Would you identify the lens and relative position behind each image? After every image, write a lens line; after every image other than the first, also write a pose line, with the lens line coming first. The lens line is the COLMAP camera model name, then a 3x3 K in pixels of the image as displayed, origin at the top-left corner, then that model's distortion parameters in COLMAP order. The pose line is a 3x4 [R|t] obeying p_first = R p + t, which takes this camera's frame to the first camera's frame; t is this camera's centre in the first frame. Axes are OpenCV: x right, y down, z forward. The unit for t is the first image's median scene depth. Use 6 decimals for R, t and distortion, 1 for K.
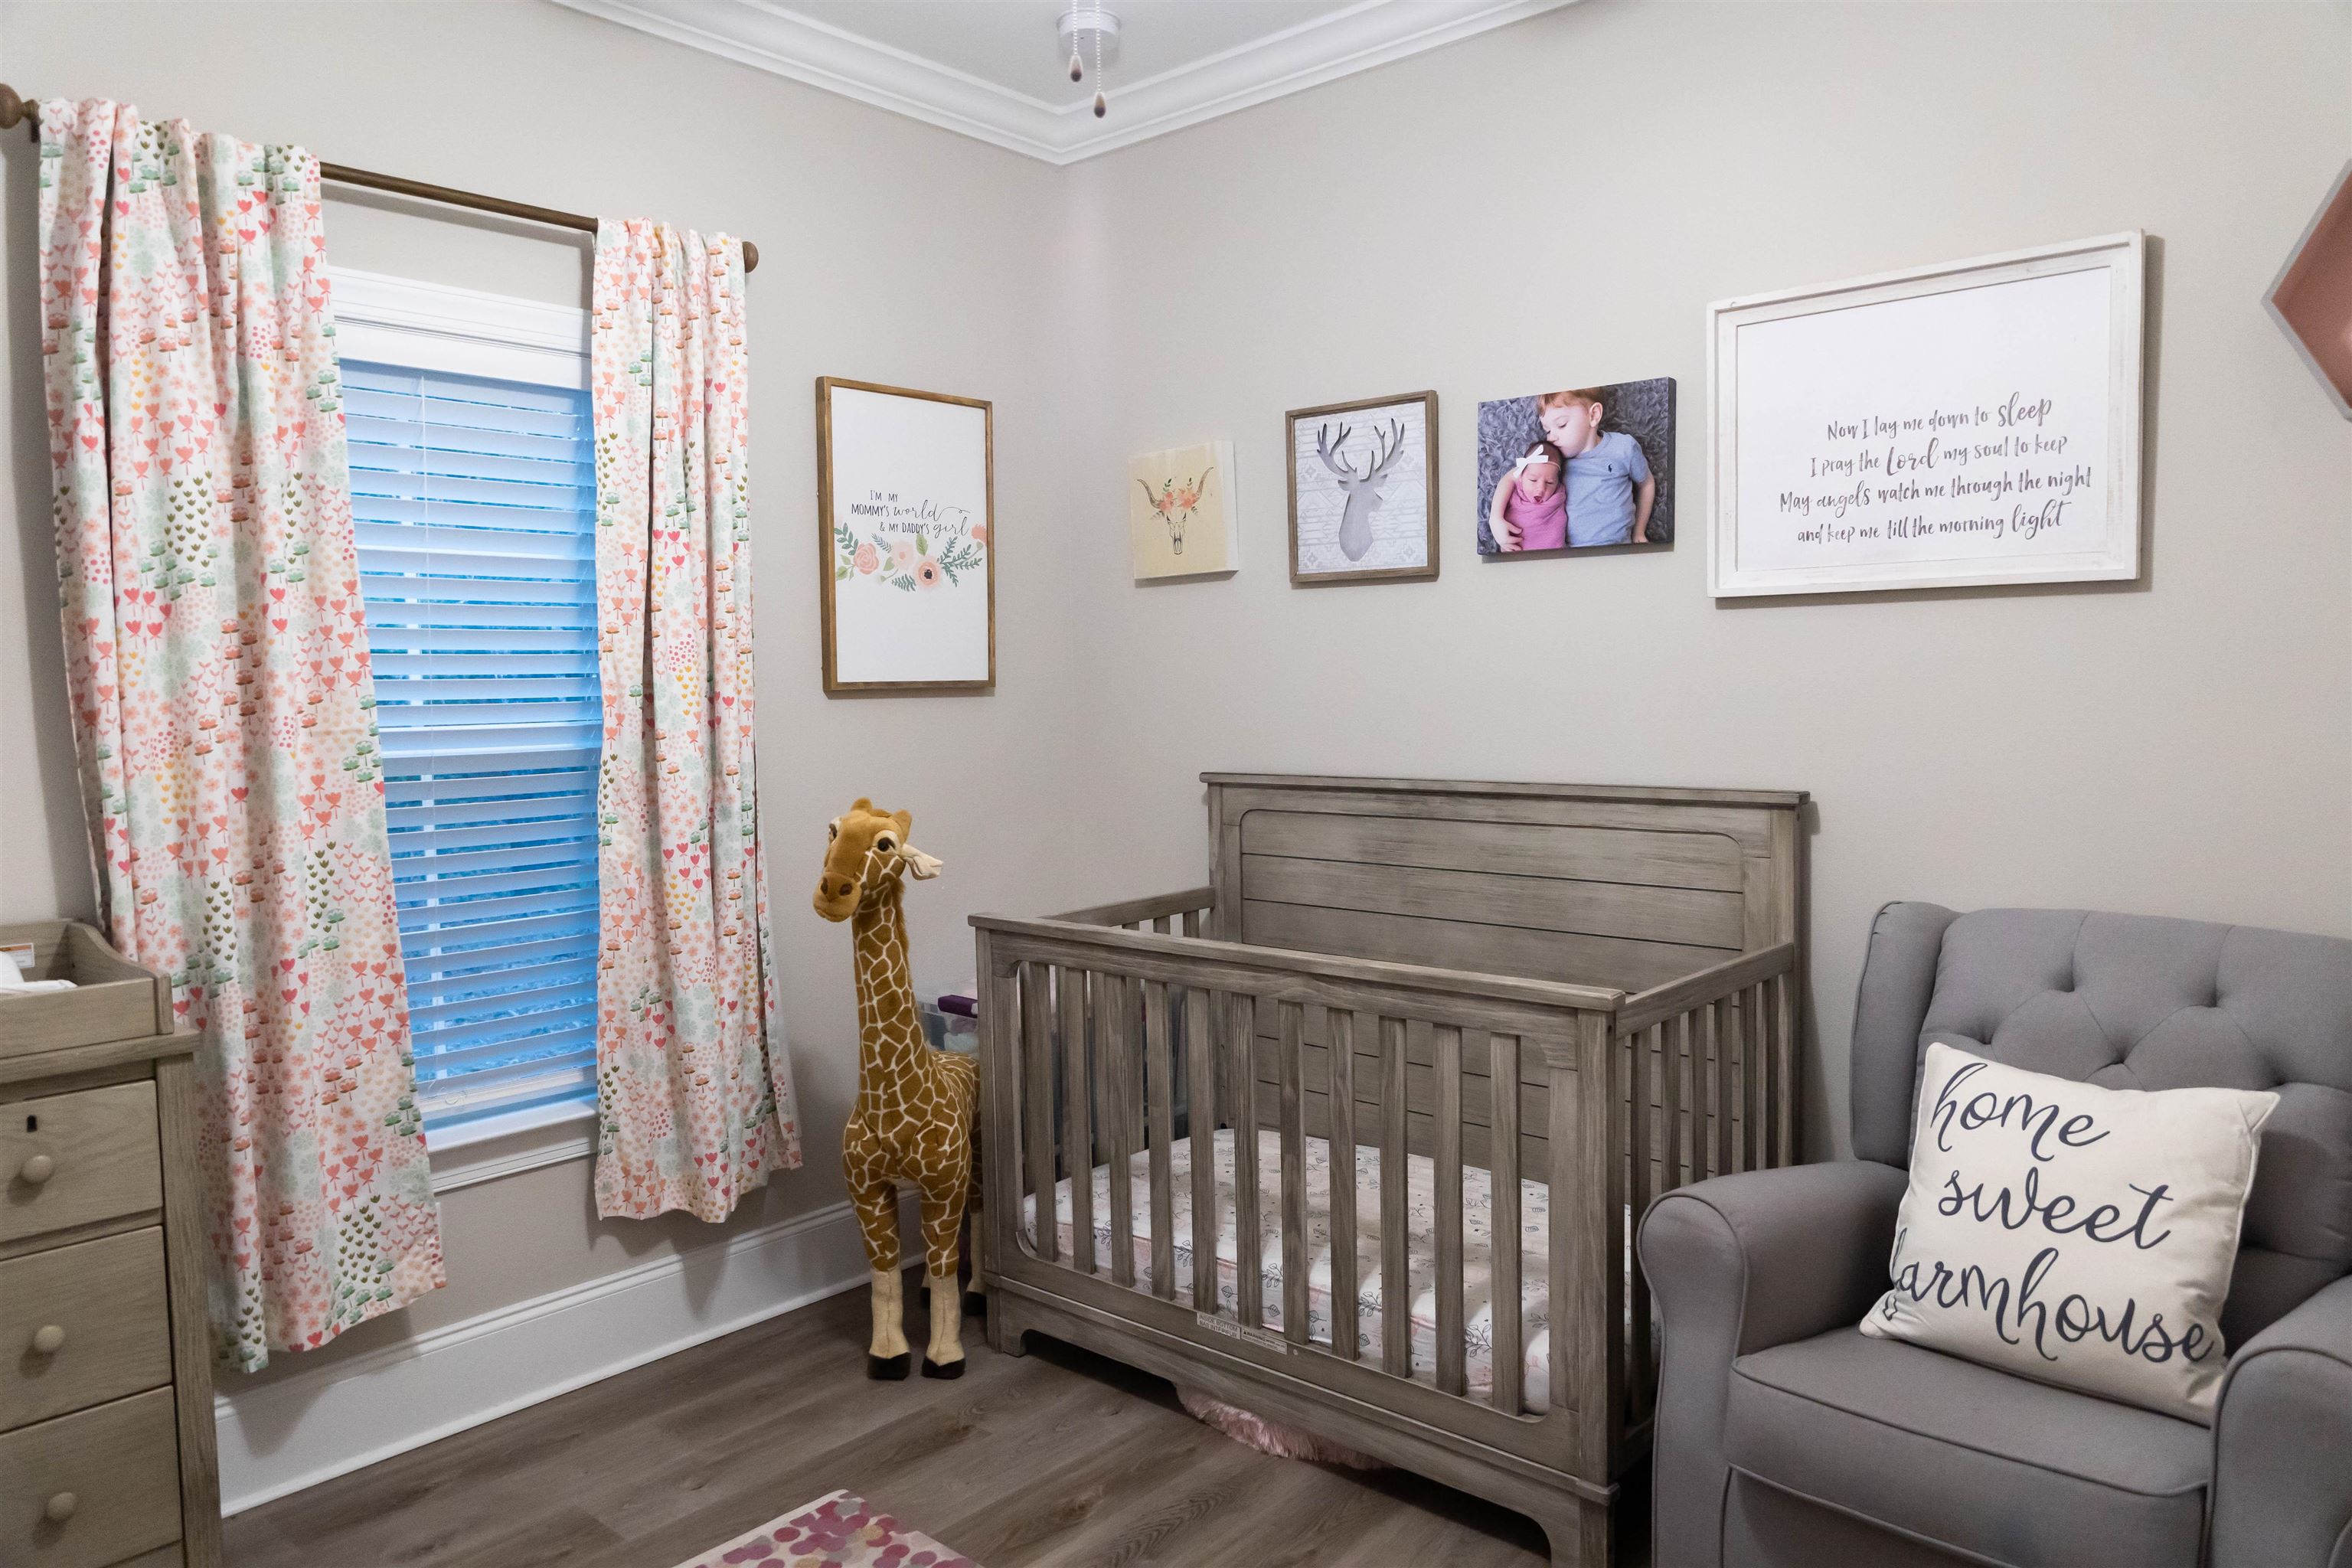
lens RADIAL K [[1591.0, 0, 1176.0], [0, 1591.0, 784.0], [0, 0, 1]] dist [0.009775, -0.009242]
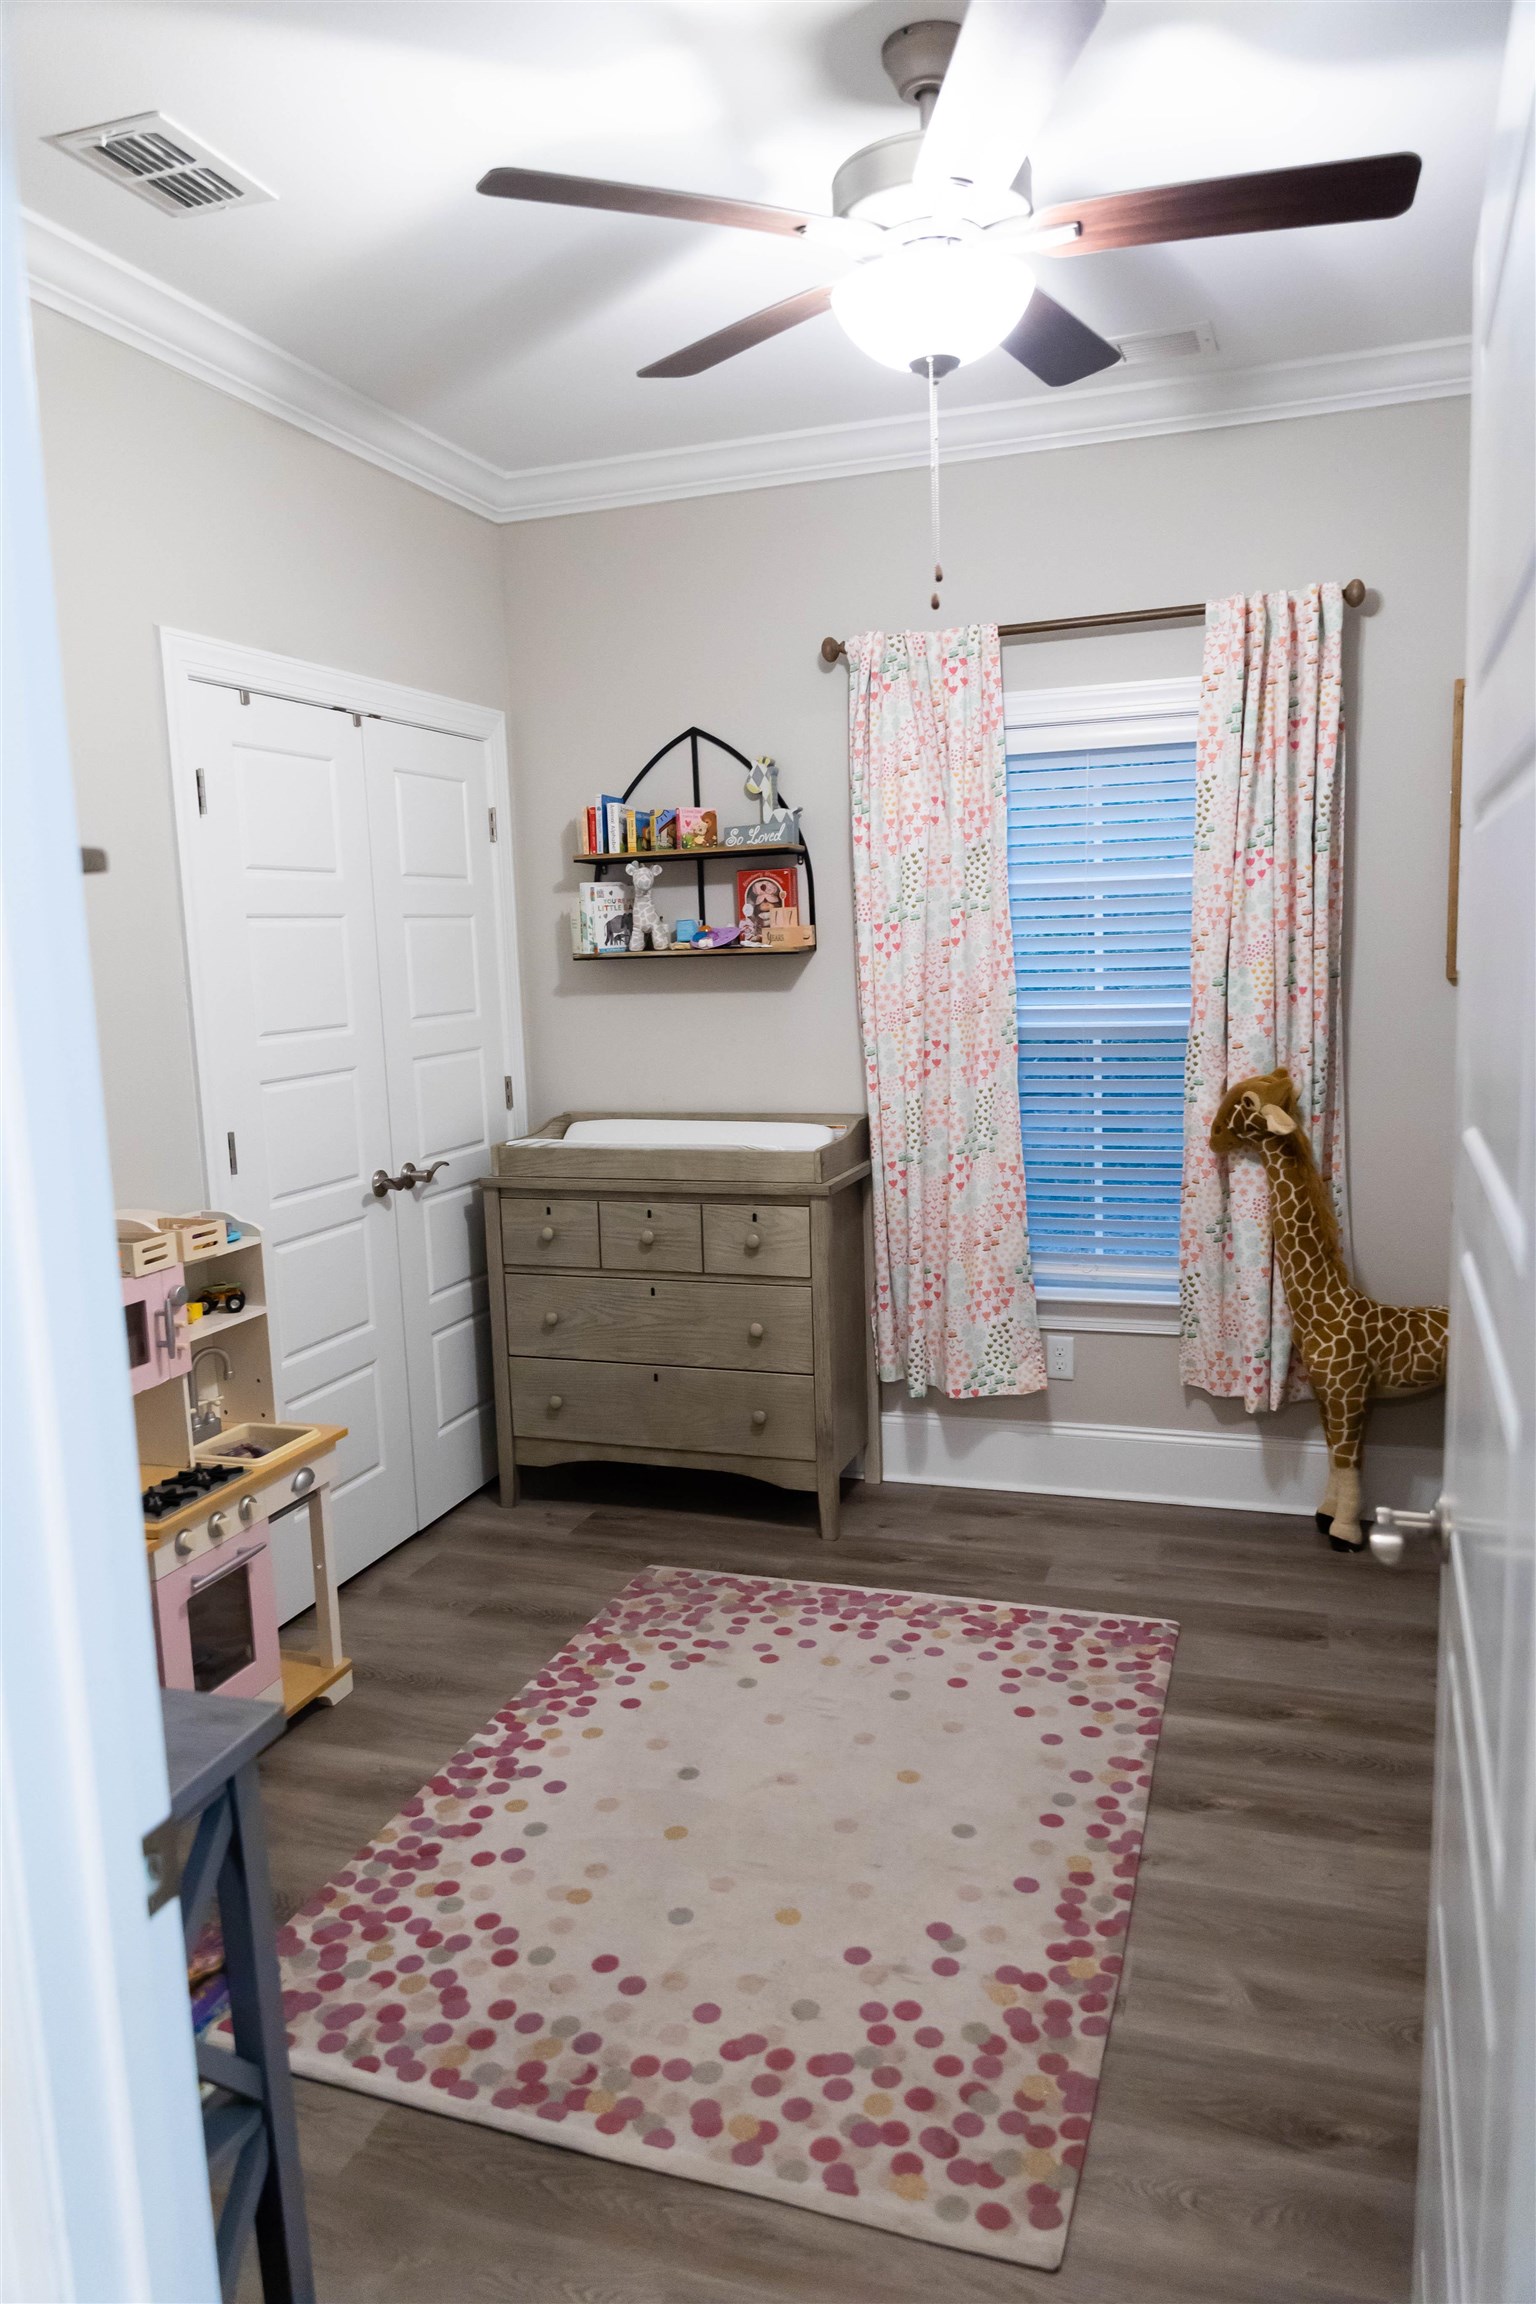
lens RADIAL K [[1558.5, 0, 768.0], [0, 1558.5, 1152.0], [0, 0, 1]] dist [0.009775, -0.009242]
pose [[0.395866, 0.127078, -0.909473, 0.740835], [-0.034287, 0.991734, 0.123648, -0.073429], [0.917668, -0.017765, 0.396951, 0.205855]]
